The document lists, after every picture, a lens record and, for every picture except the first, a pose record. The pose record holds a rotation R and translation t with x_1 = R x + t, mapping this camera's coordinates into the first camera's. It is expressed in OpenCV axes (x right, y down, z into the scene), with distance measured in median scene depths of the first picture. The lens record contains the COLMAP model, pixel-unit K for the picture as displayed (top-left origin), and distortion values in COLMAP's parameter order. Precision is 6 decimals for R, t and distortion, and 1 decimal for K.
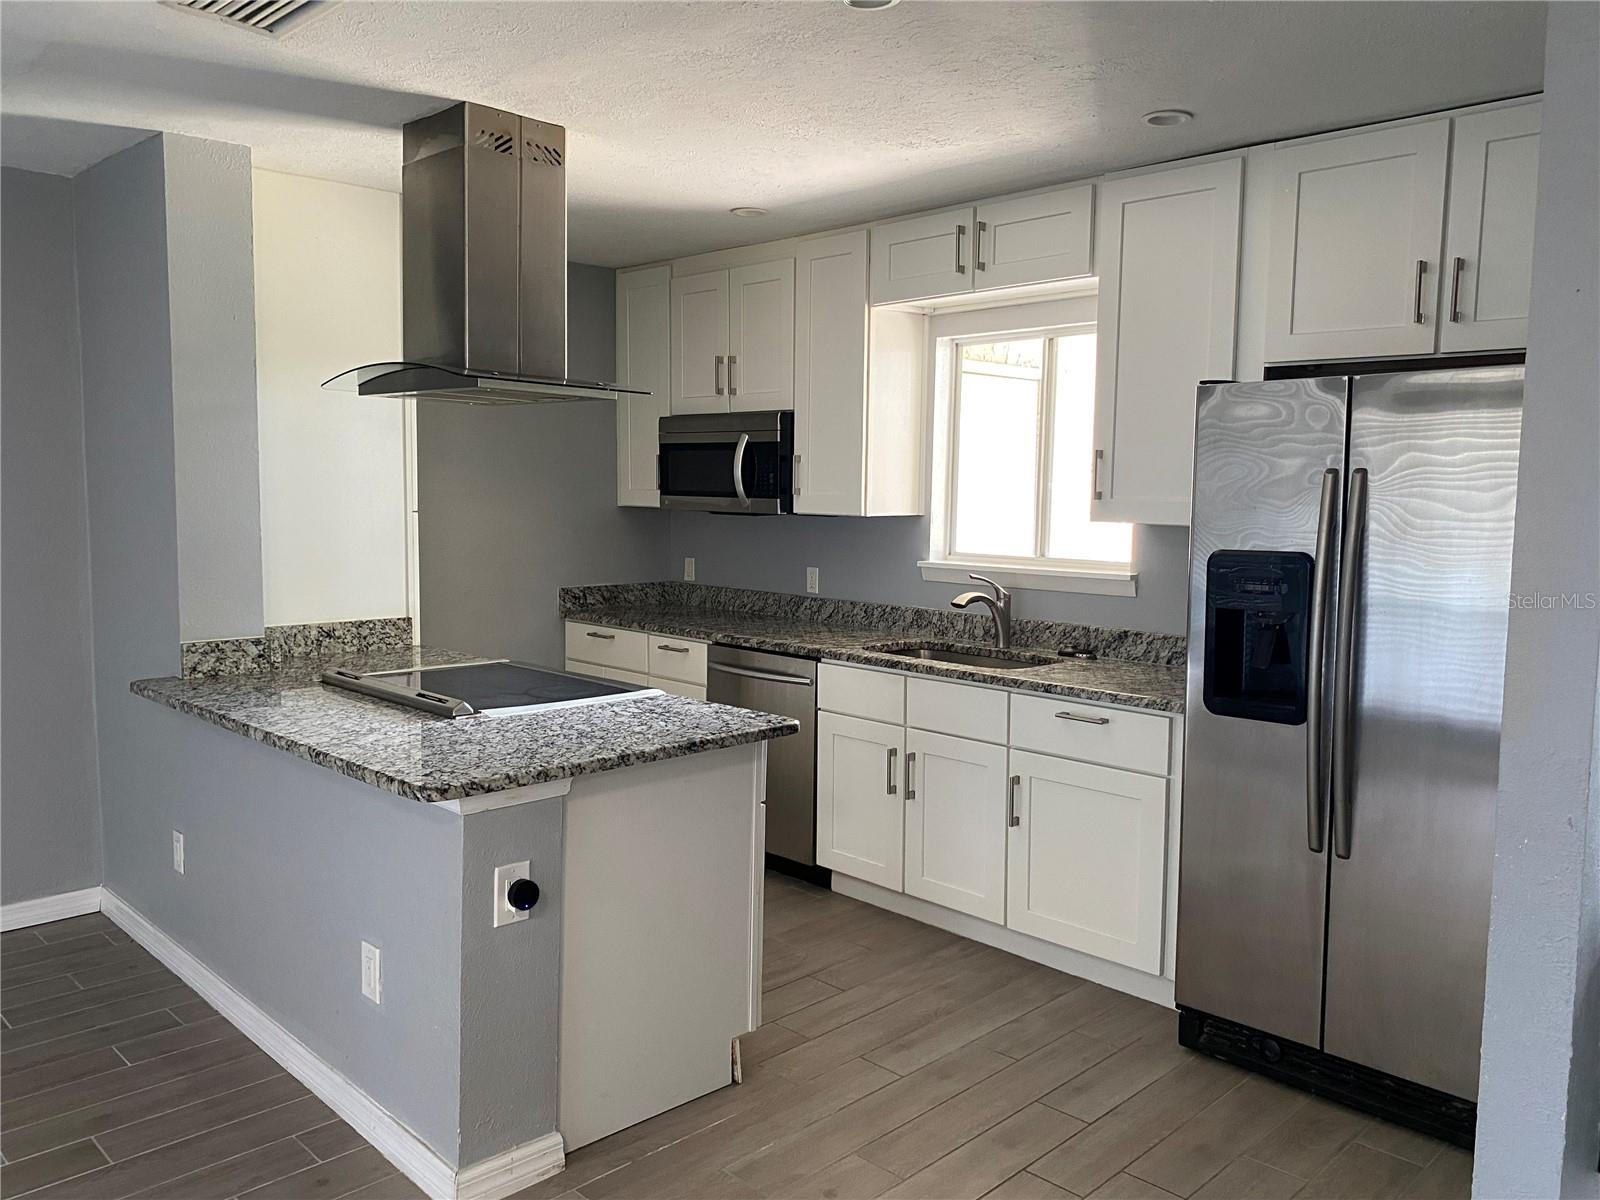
lens RADIAL K [[1223.1, 0, 784.9], [0, 1223.1, 598.7], [0, 0, 1]] dist [0.031648, -0.034566]
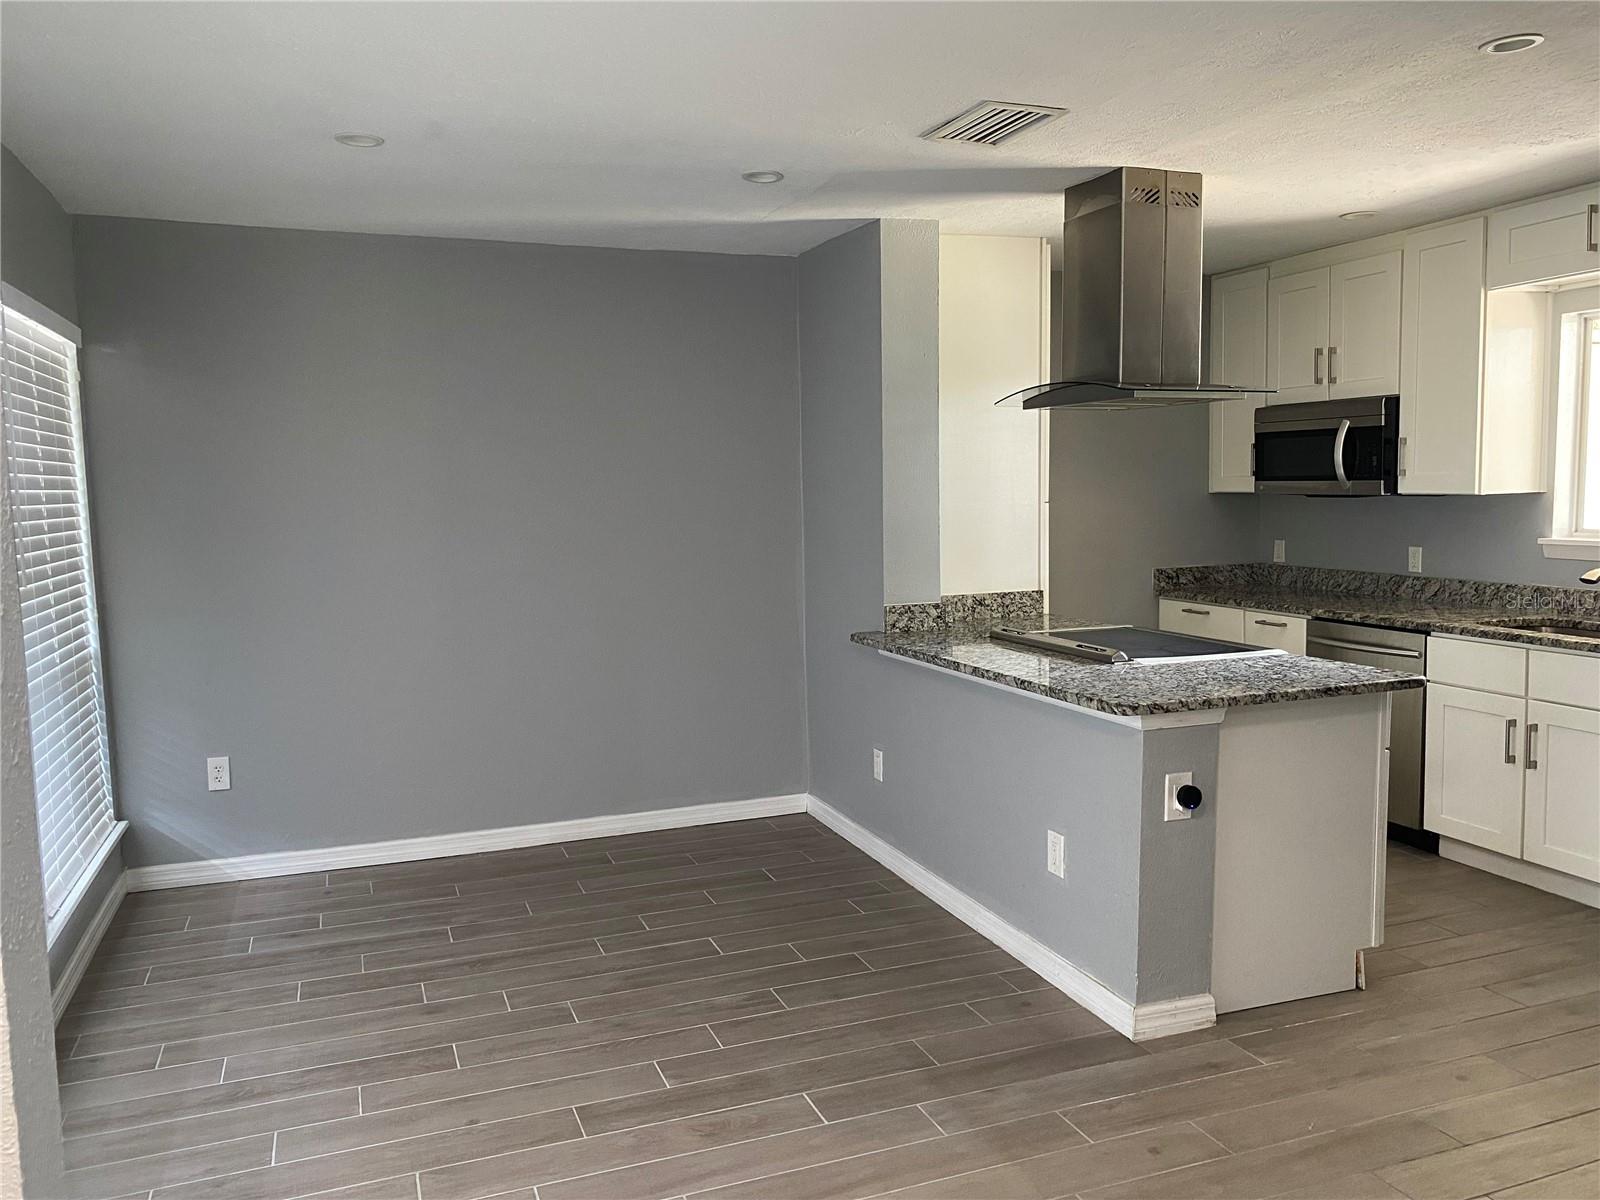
lens RADIAL K [[1223.1, 0, 780.2], [0, 1223.1, 595.7], [0, 0, 1]] dist [0.031648, -0.034566]
pose [[0.910311, 0.007260, -0.413861, -0.053160], [-0.005894, 0.999972, 0.004579, 0.020753], [0.413883, -0.001729, 0.910329, -0.242233]]
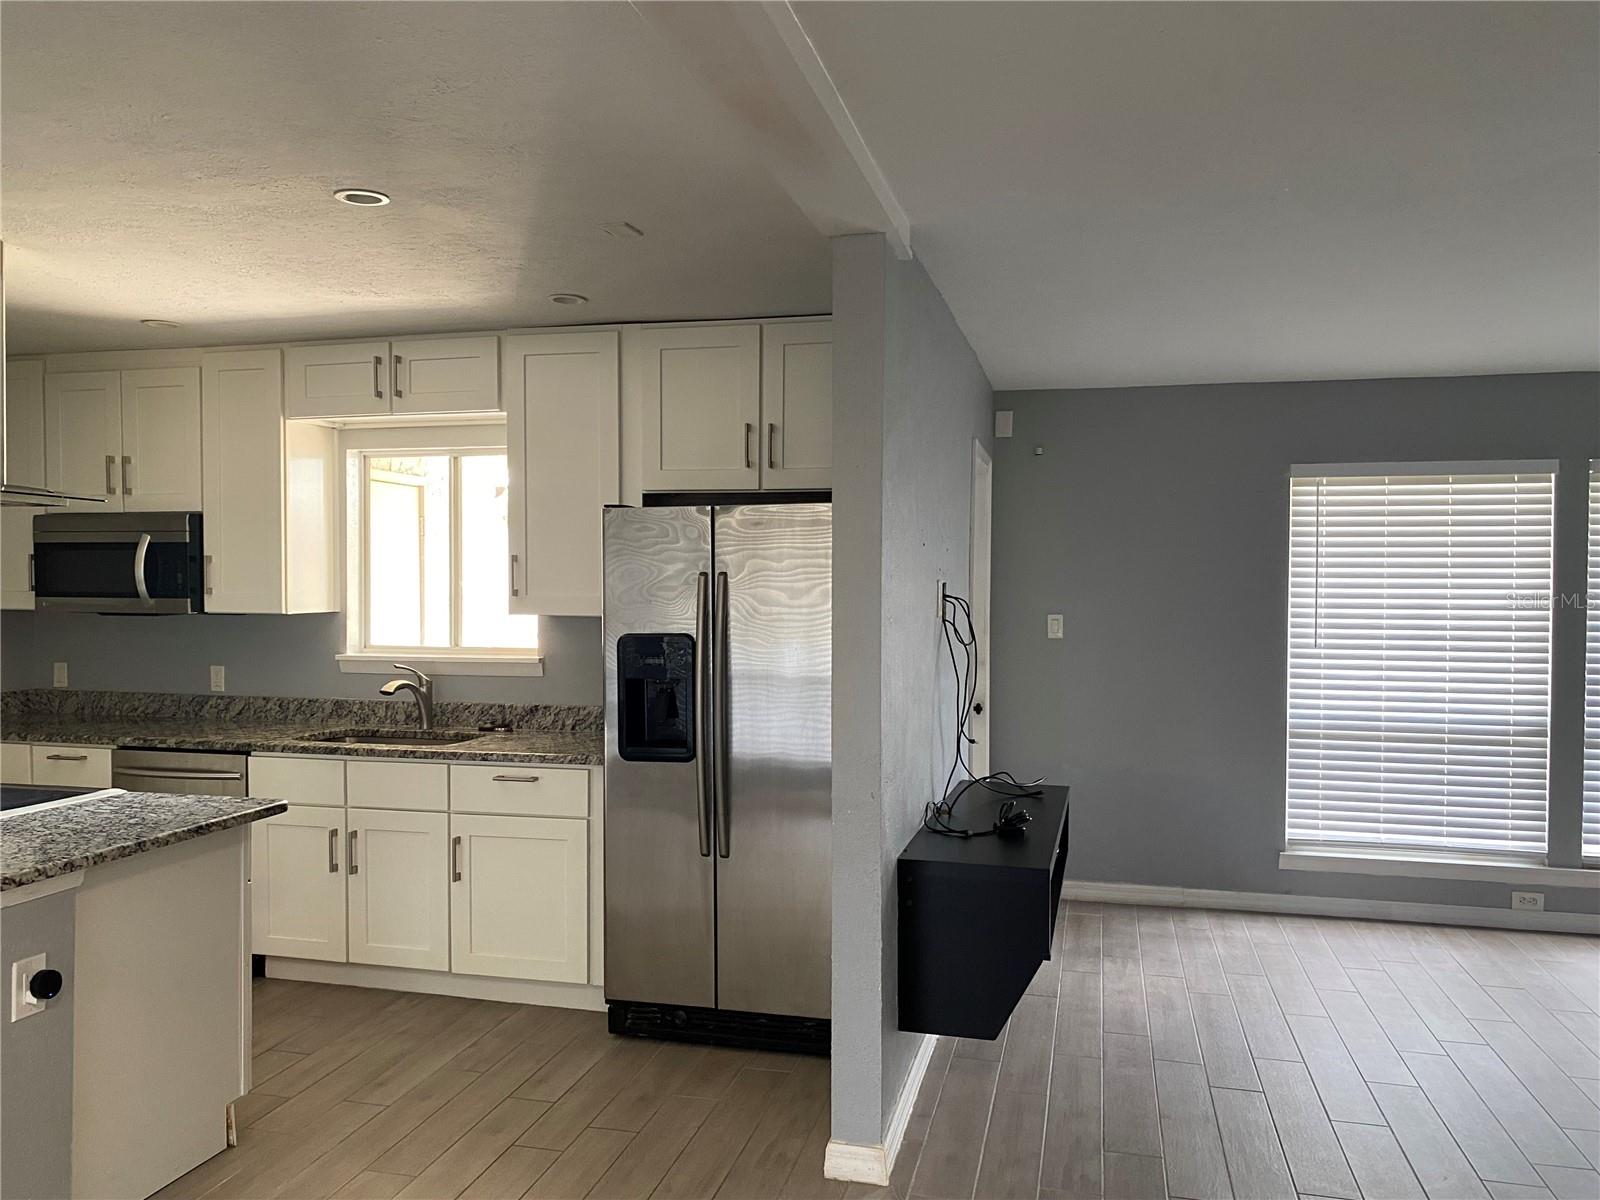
lens RADIAL K [[1223.1, 0, 787.2], [0, 1223.1, 605.6], [0, 0, 1]] dist [0.031648, -0.034566]
pose [[0.855732, -0.020074, 0.517030, -0.150906], [0.055522, 0.997040, -0.053183, 0.007525], [-0.514432, 0.074217, 0.854313, -0.175859]]
